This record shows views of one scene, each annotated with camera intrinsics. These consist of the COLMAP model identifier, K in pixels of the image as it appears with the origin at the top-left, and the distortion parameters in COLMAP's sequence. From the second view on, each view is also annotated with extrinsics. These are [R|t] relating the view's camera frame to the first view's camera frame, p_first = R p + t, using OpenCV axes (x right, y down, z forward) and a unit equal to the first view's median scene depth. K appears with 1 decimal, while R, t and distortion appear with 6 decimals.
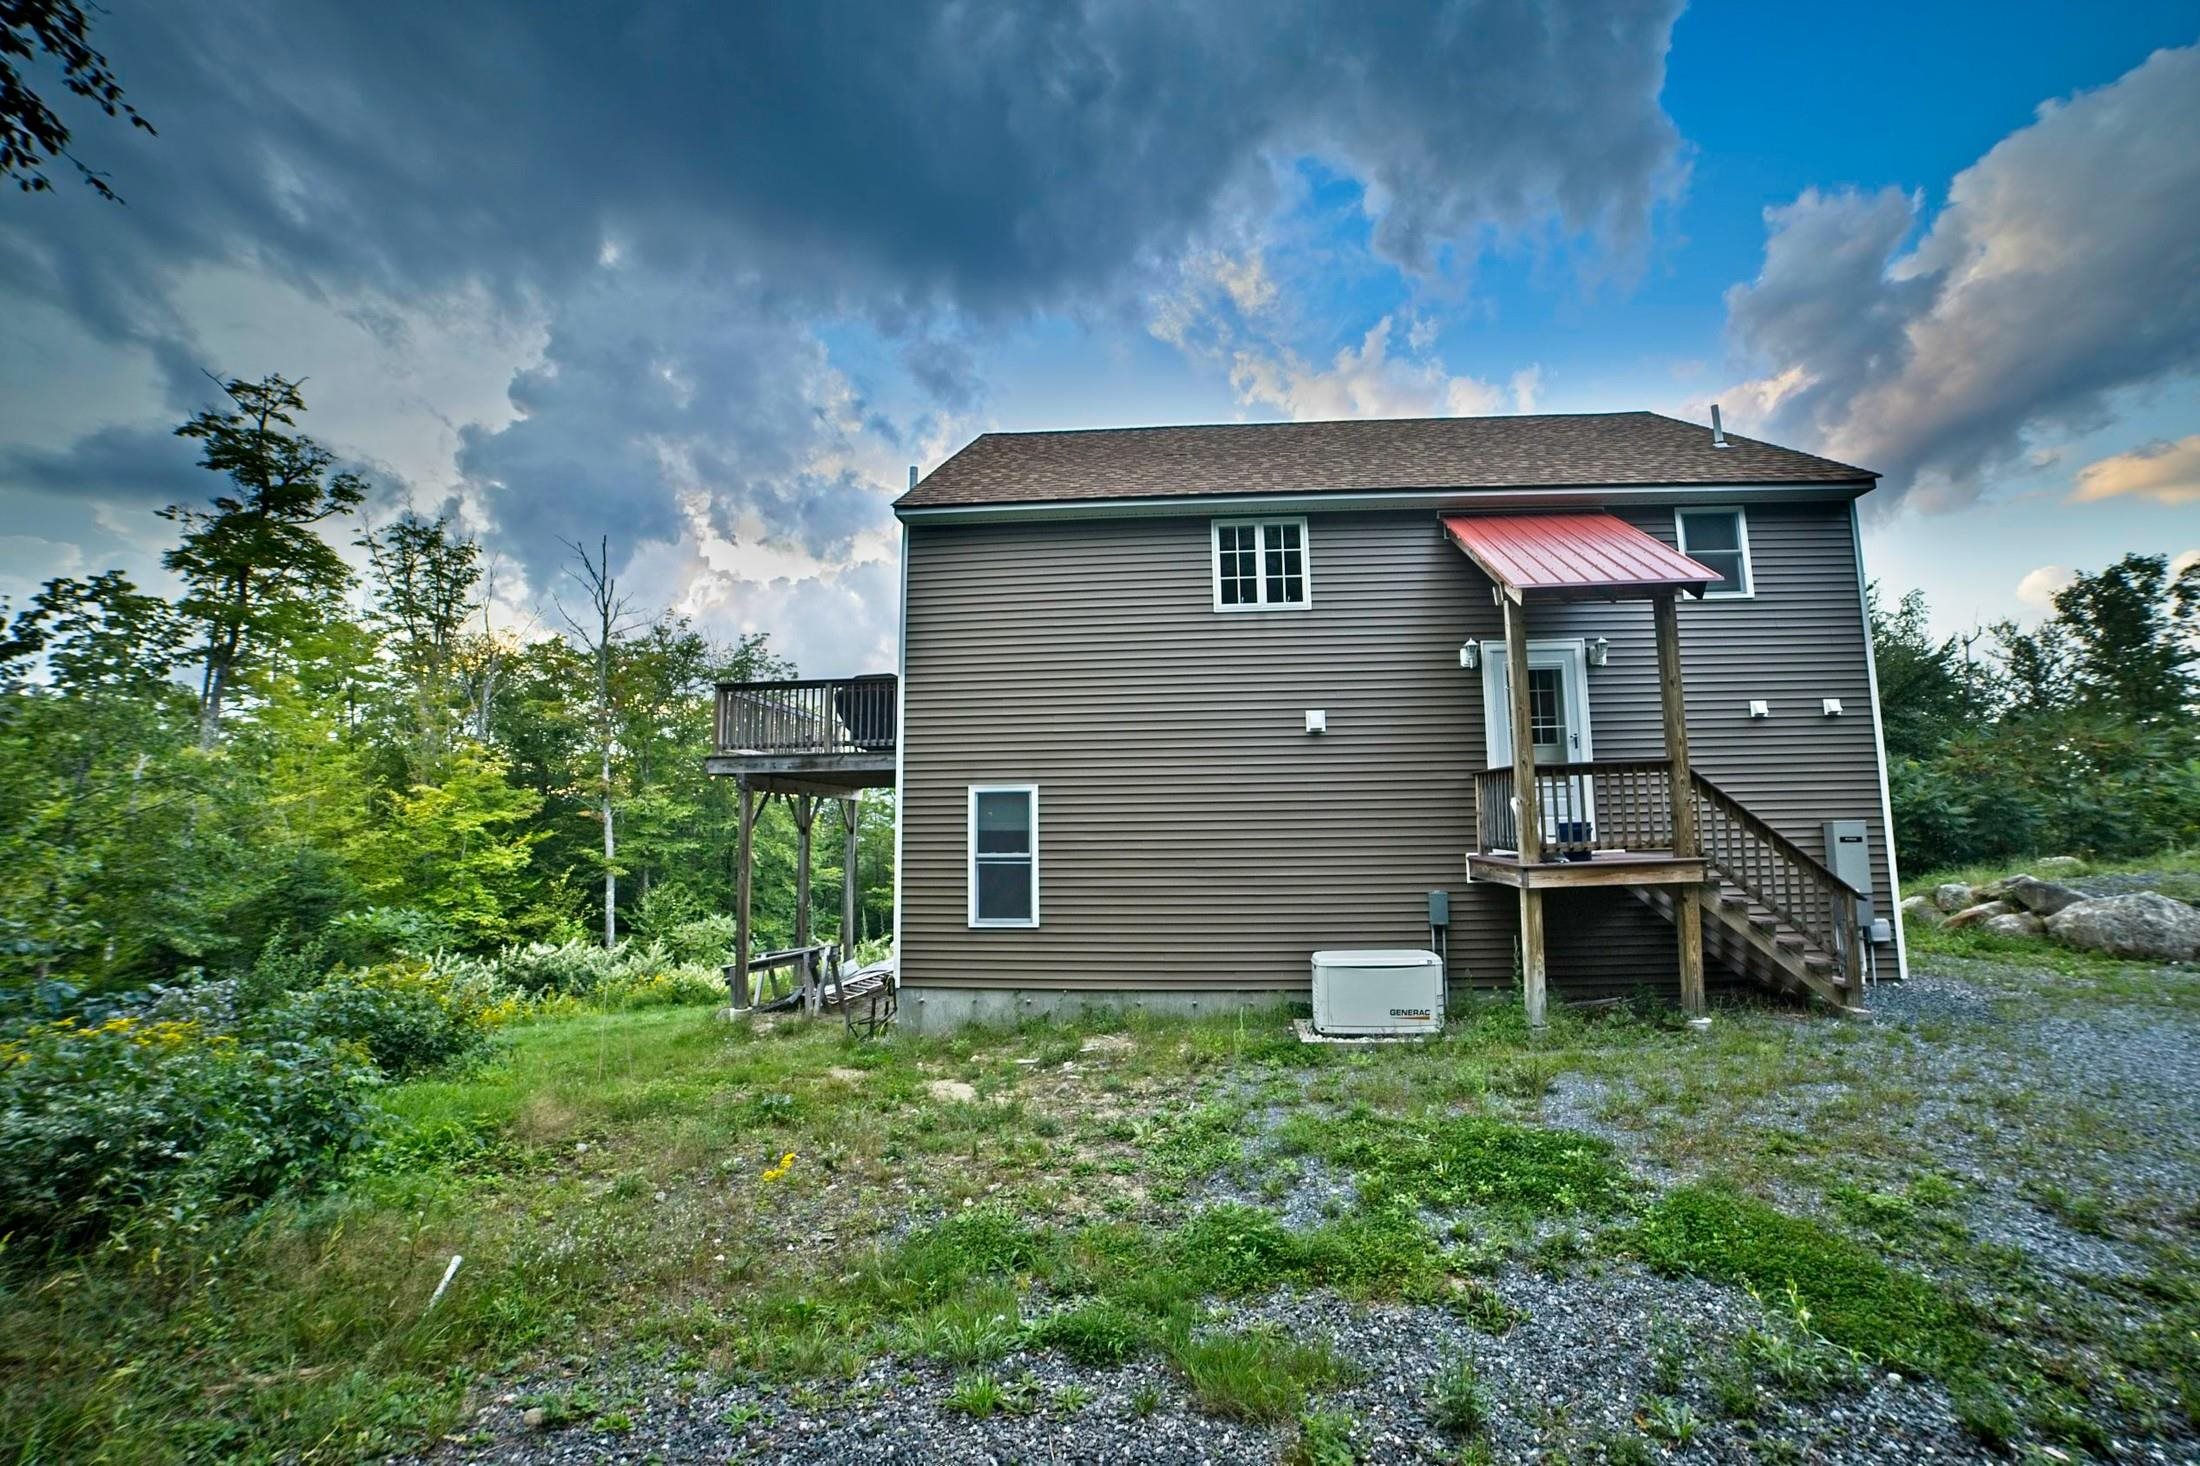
lens RADIAL K [[859.9, 0, 1100.0], [0, 859.9, 733.0], [0, 0, 1]] dist [-0.090986, 0.032753]
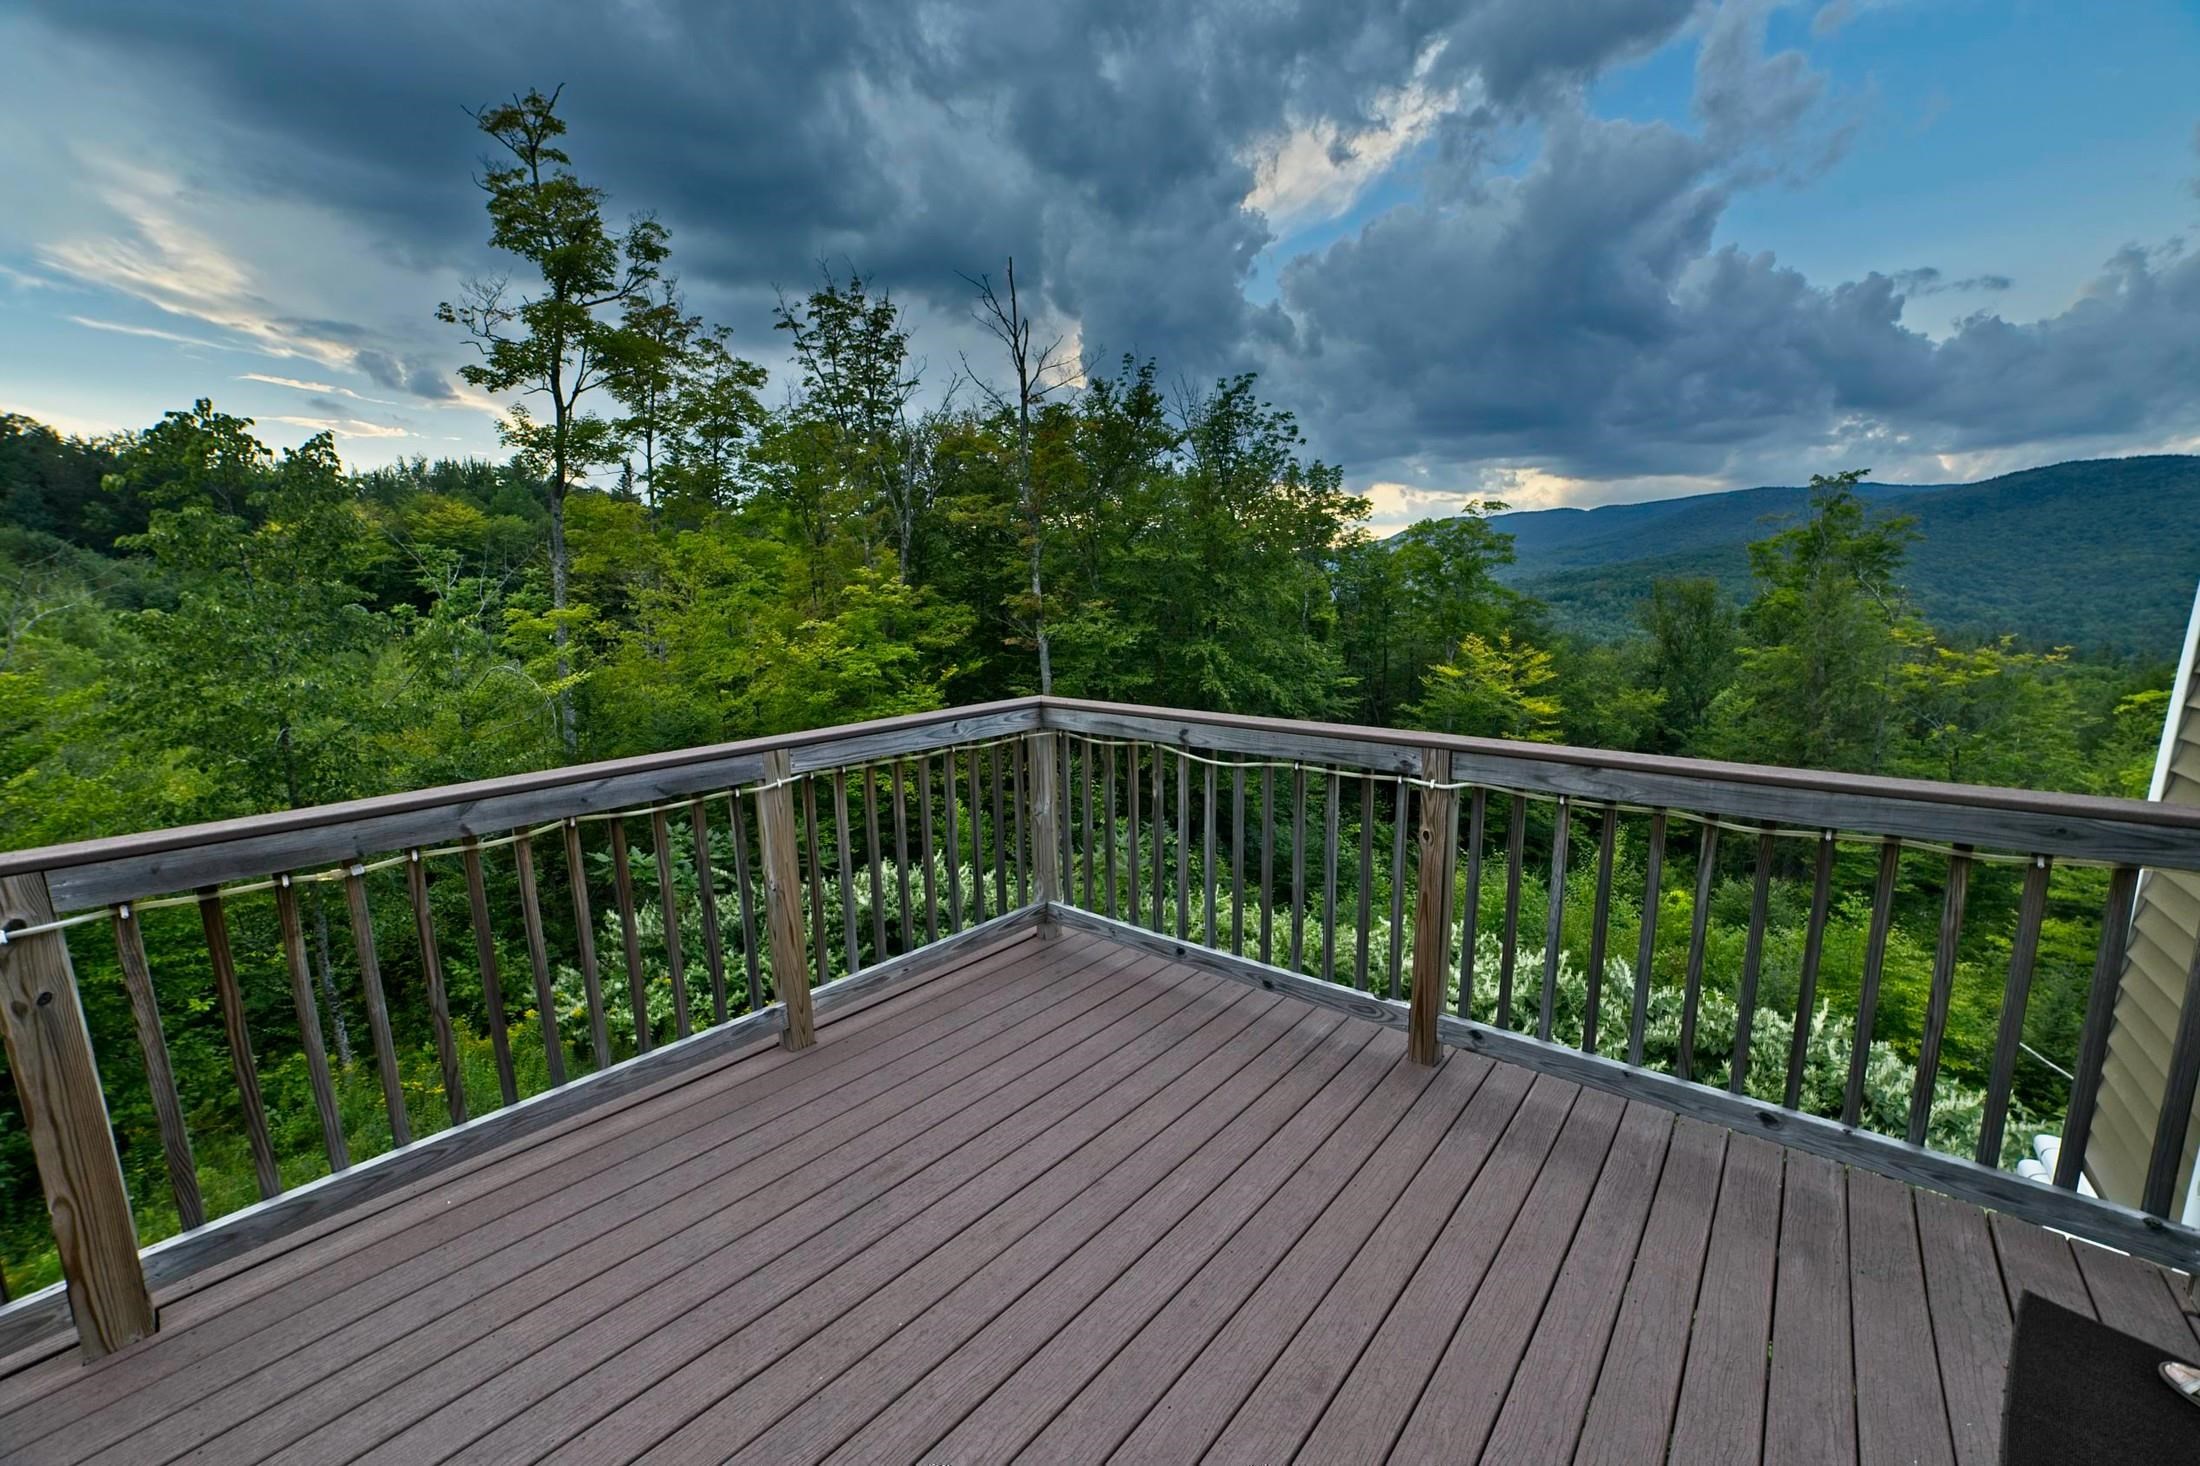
lens RADIAL K [[871.0, 0, 1099.6], [0, 871.0, 726.7], [0, 0, 1]] dist [-0.106602, 0.036998]
pose [[0.821107, 0.095946, -0.562653, -0.099385], [0.062039, 0.964927, 0.255081, -0.032691], [0.567393, -0.244355, 0.786356, 0.449672]]
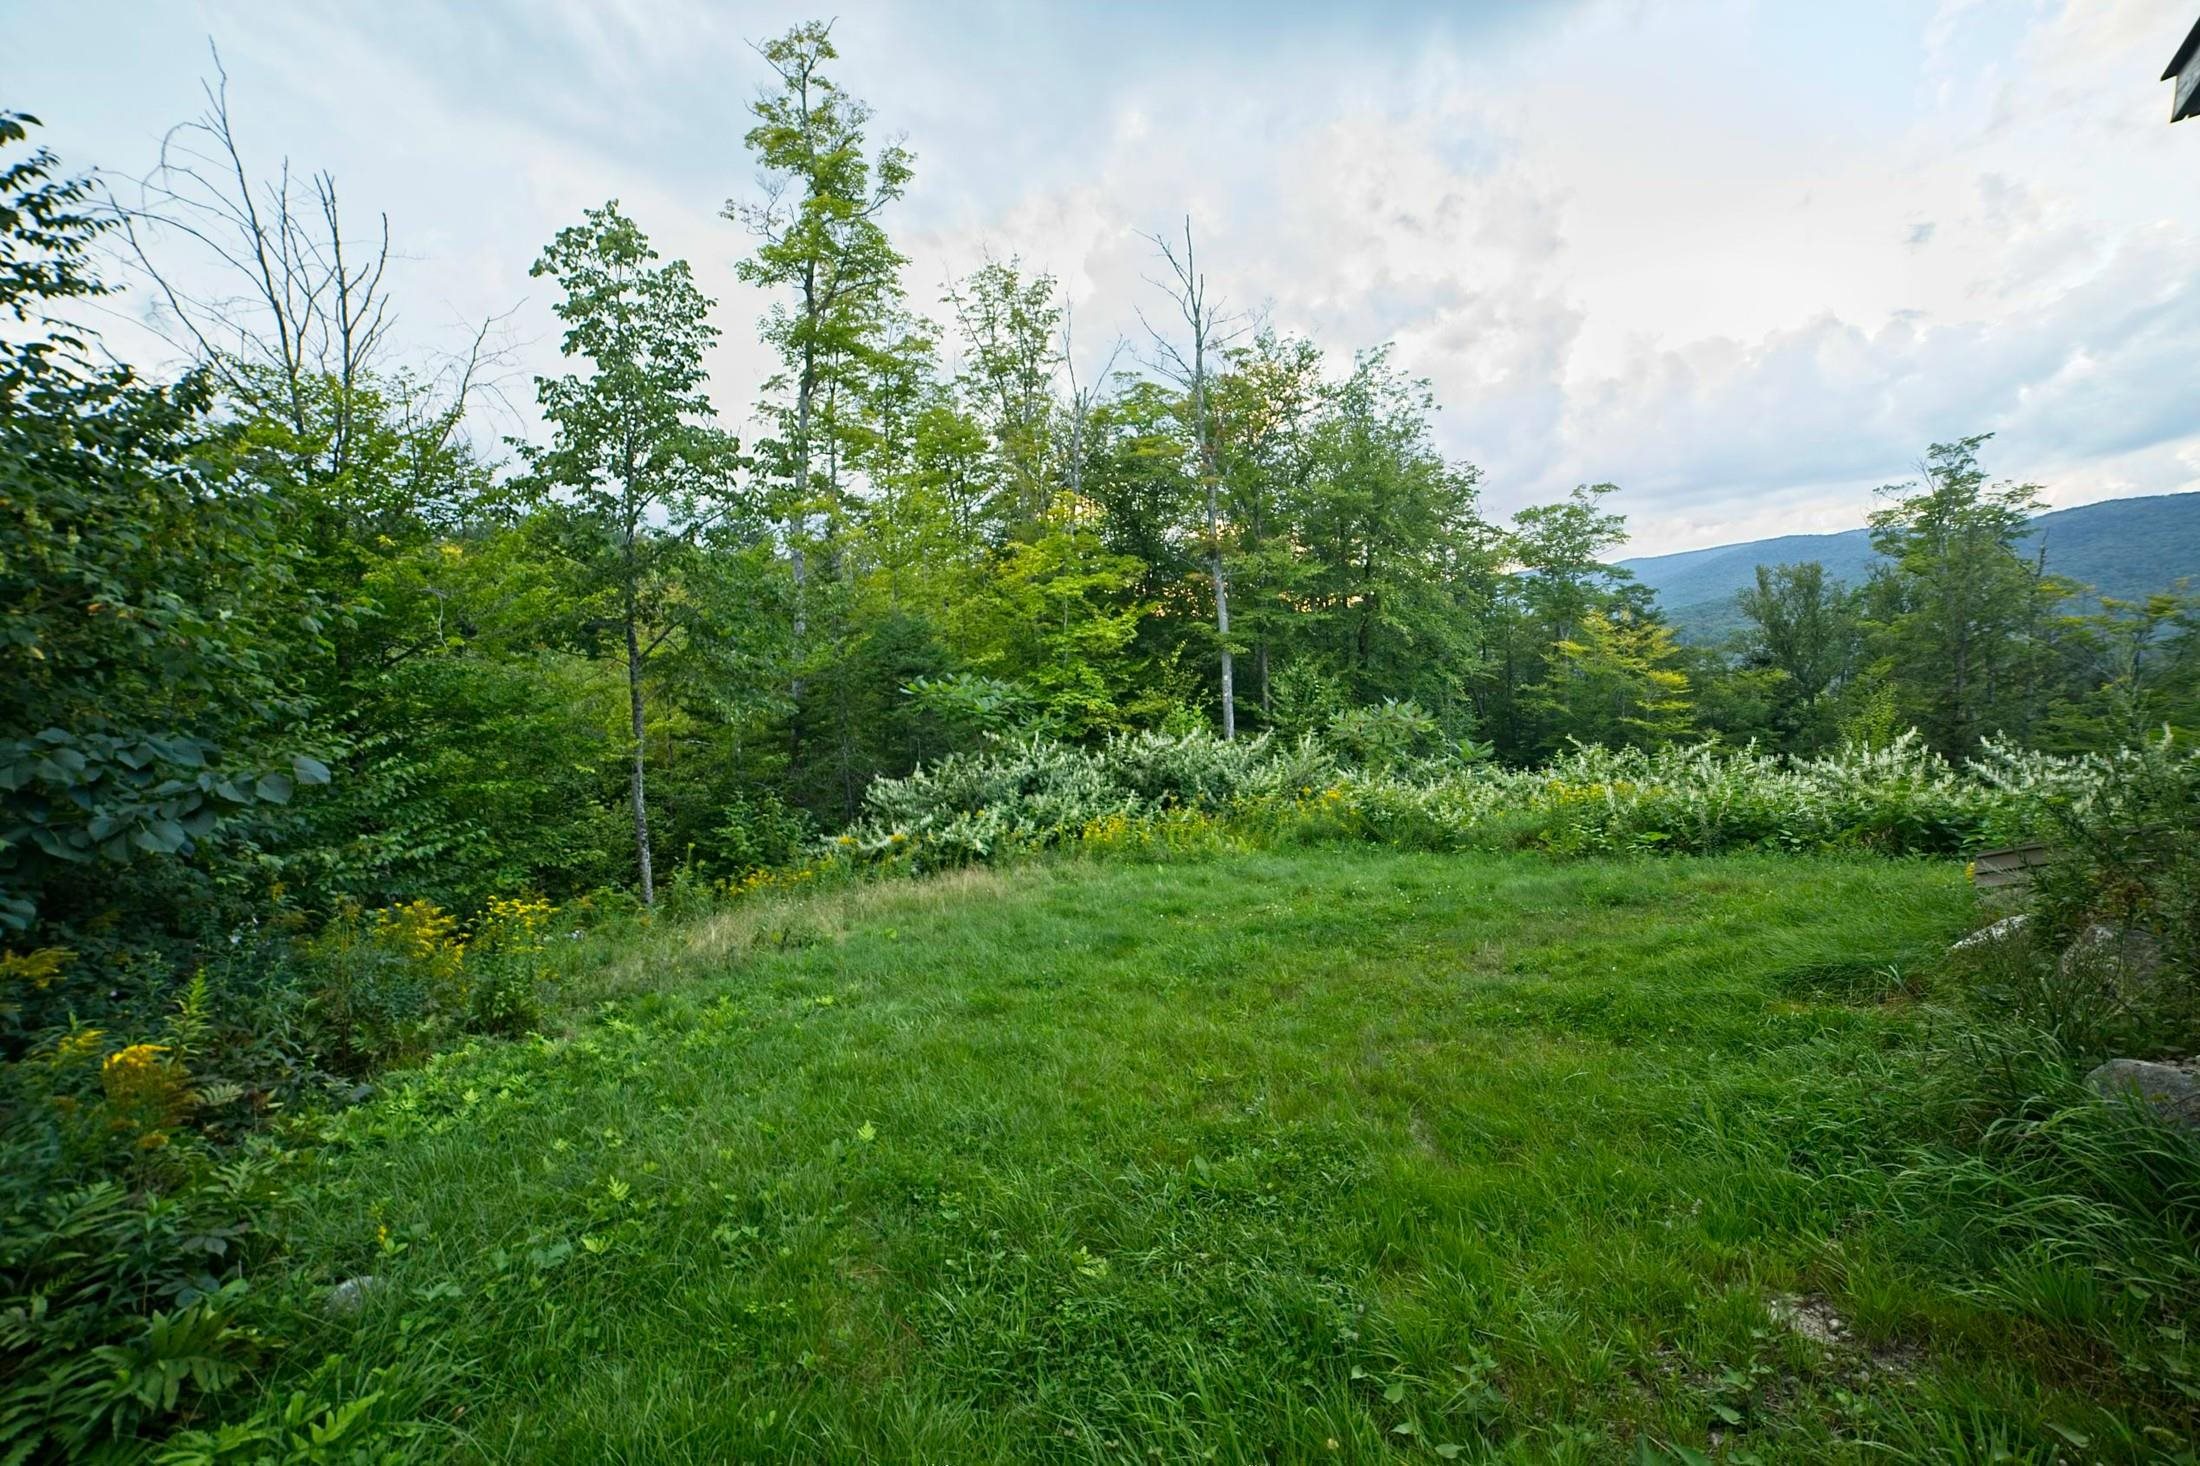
lens RADIAL K [[871.0, 0, 1099.6], [0, 871.0, 726.7], [0, 0, 1]] dist [-0.106602, 0.036998]
pose [[0.799833, 0.043878, -0.598617, -0.218375], [0.084262, 0.979240, 0.184363, 0.088052], [0.594279, -0.197901, 0.779530, 0.318584]]
